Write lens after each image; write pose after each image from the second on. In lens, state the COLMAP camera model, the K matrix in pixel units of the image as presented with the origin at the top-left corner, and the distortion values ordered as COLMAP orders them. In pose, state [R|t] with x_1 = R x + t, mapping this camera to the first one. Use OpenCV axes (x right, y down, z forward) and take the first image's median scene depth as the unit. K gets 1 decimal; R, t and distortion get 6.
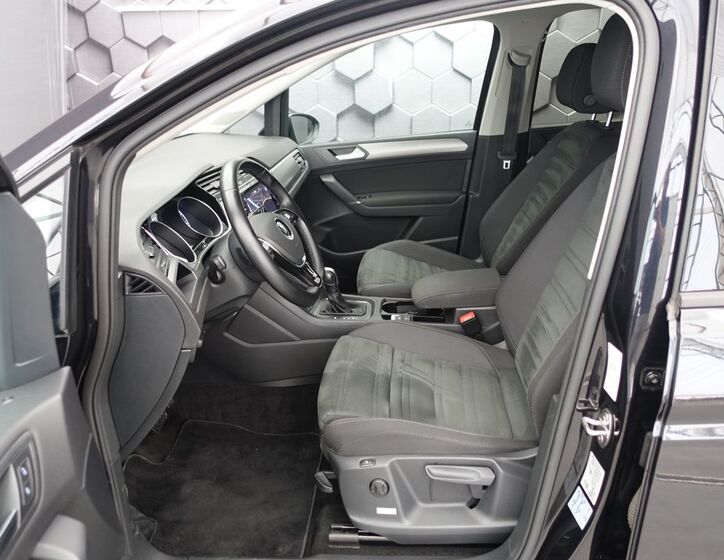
lens RADIAL K [[574.2, 0, 361.7], [0, 574.2, 277.5], [0, 0, 1]] dist [0.000539, -0.002183]
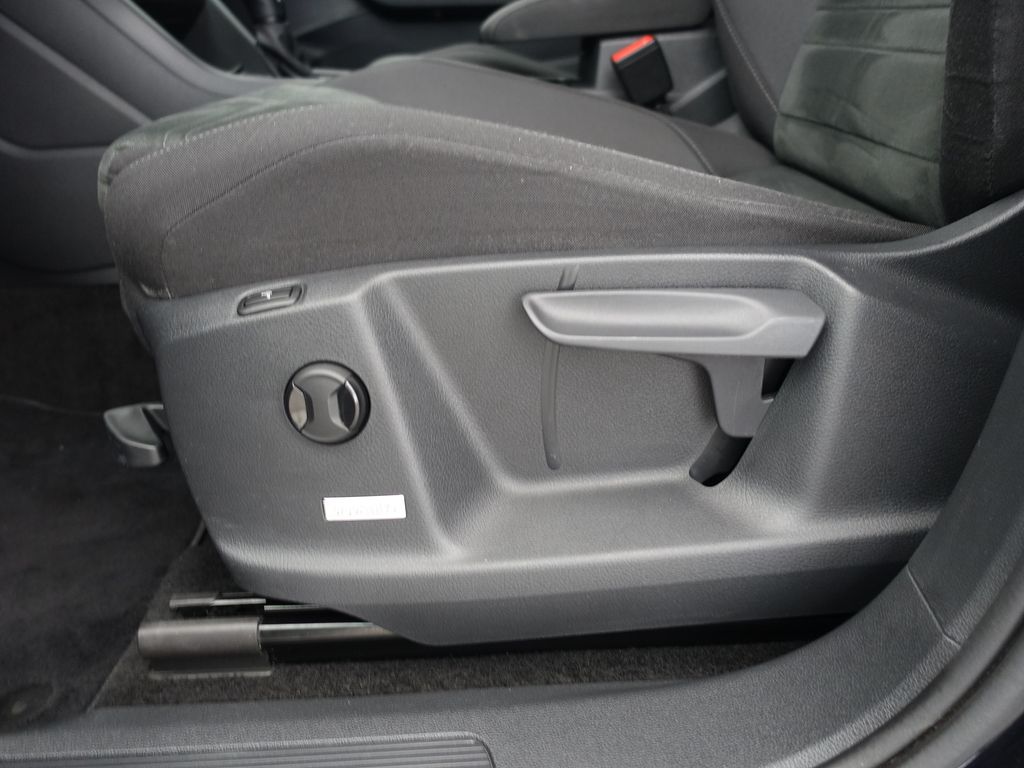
lens RADIAL K [[782.3, 0, 513.7], [0, 782.3, 385.8], [0, 0, 1]] dist [-0.005405, -0.007567]
pose [[0.995941, -0.028381, 0.085415, 0.078159], [0.026302, 0.999332, 0.025373, 0.348616], [-0.086078, -0.023024, 0.996022, 0.672415]]
